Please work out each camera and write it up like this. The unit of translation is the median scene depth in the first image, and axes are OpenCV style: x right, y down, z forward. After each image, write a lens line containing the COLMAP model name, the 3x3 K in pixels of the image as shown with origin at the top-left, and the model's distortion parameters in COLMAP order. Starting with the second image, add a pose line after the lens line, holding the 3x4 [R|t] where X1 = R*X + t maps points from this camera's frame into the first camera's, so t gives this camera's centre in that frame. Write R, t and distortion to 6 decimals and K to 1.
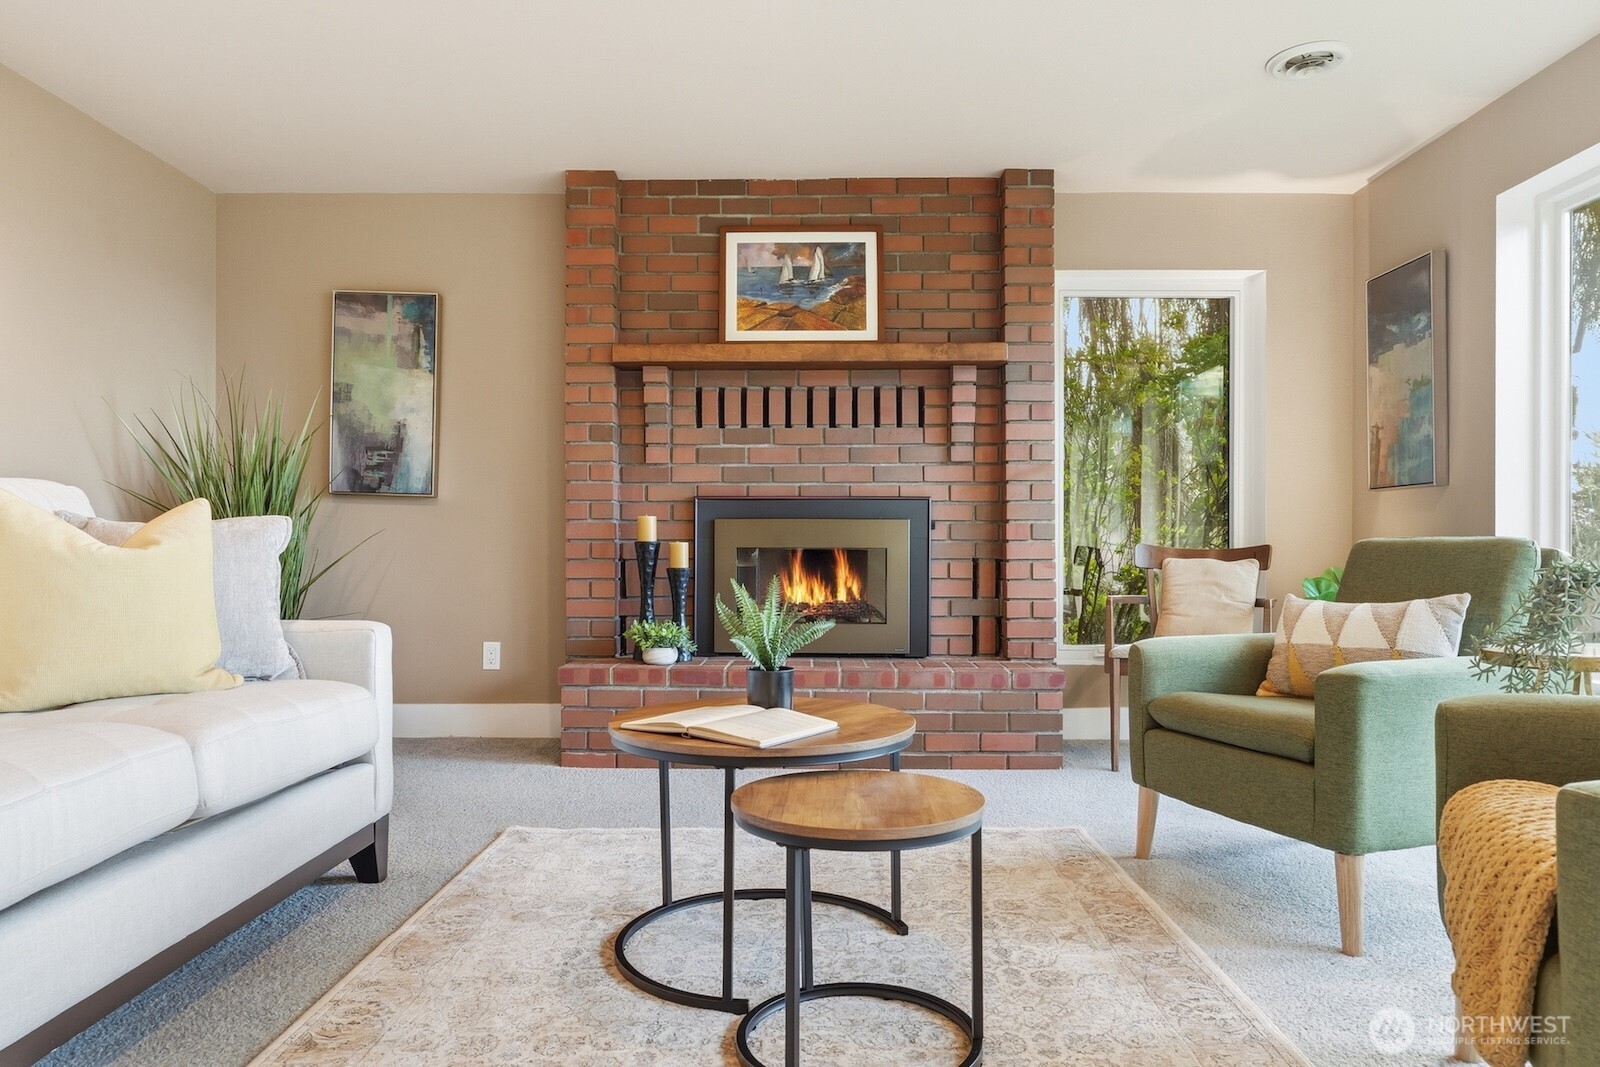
lens RADIAL K [[1043.0, 0, 803.4], [0, 1043.0, 543.2], [0, 0, 1]] dist [-0.005519, 0.001669]
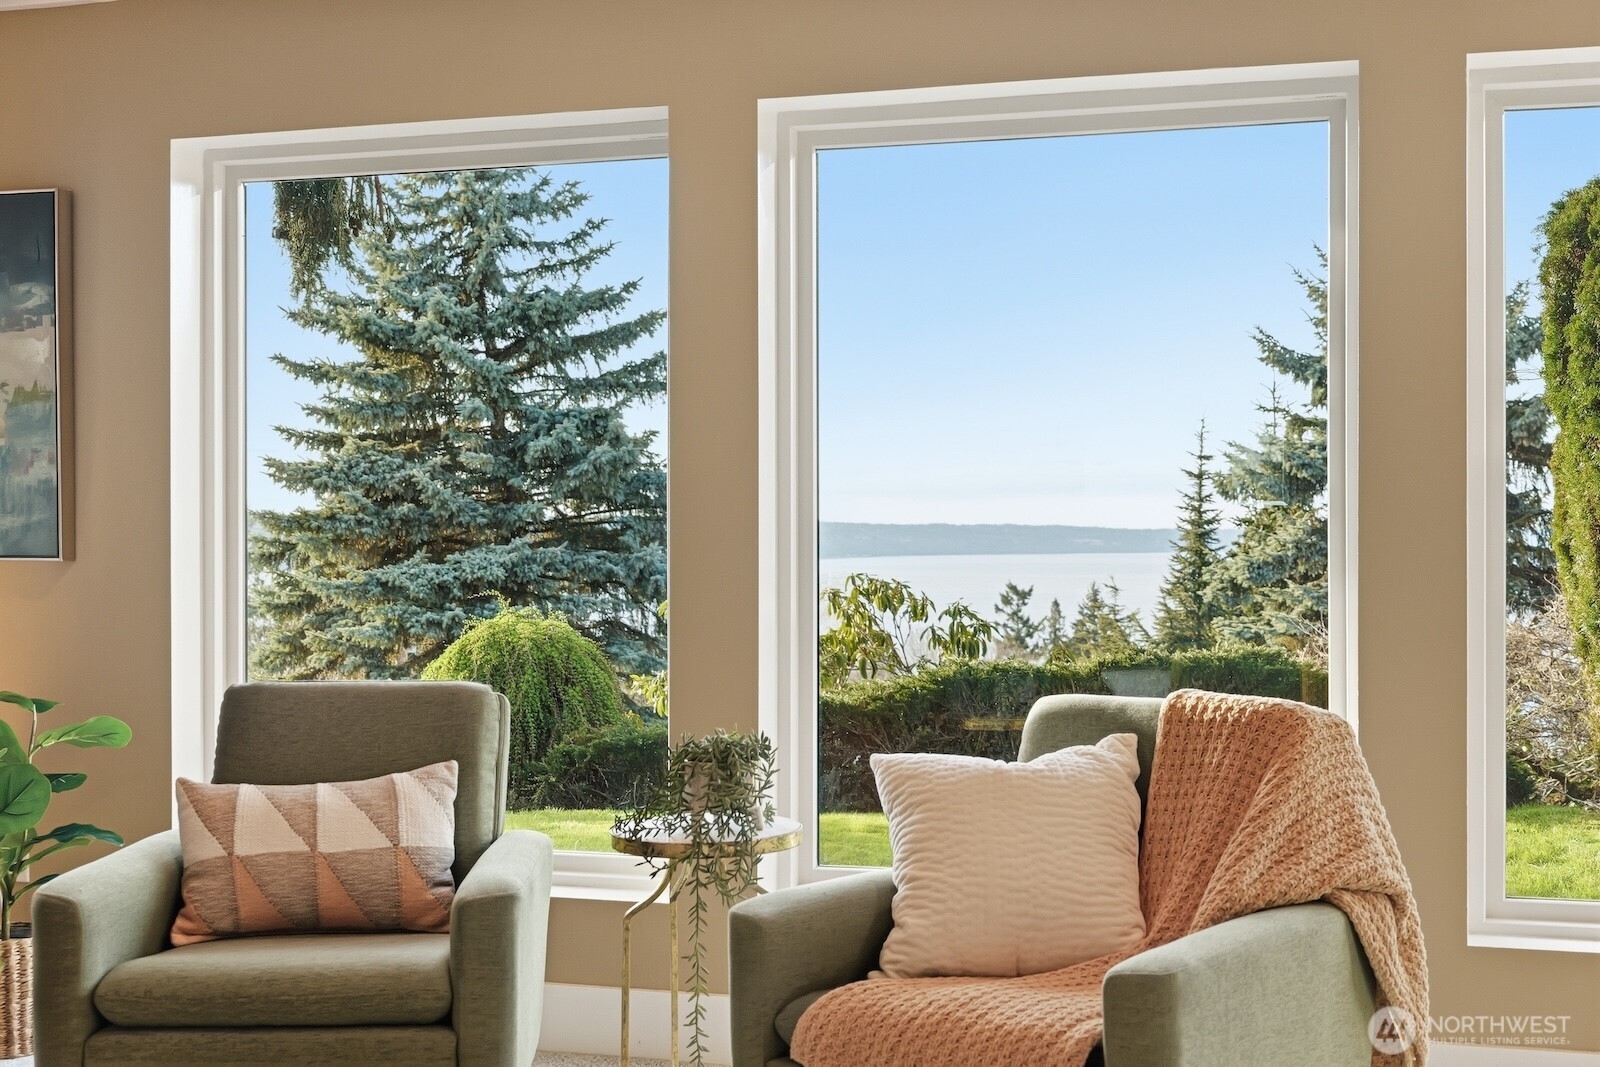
lens RADIAL K [[2135.5, 0, 795.5], [0, 2135.5, 528.6], [0, 0, 1]] dist [0.059420, 0.000000]
pose [[0.313858, 0.000188, 0.949470, -0.441481], [-0.004390, 0.999990, 0.001253, -0.070789], [-0.949460, -0.004561, 0.313856, 0.148066]]
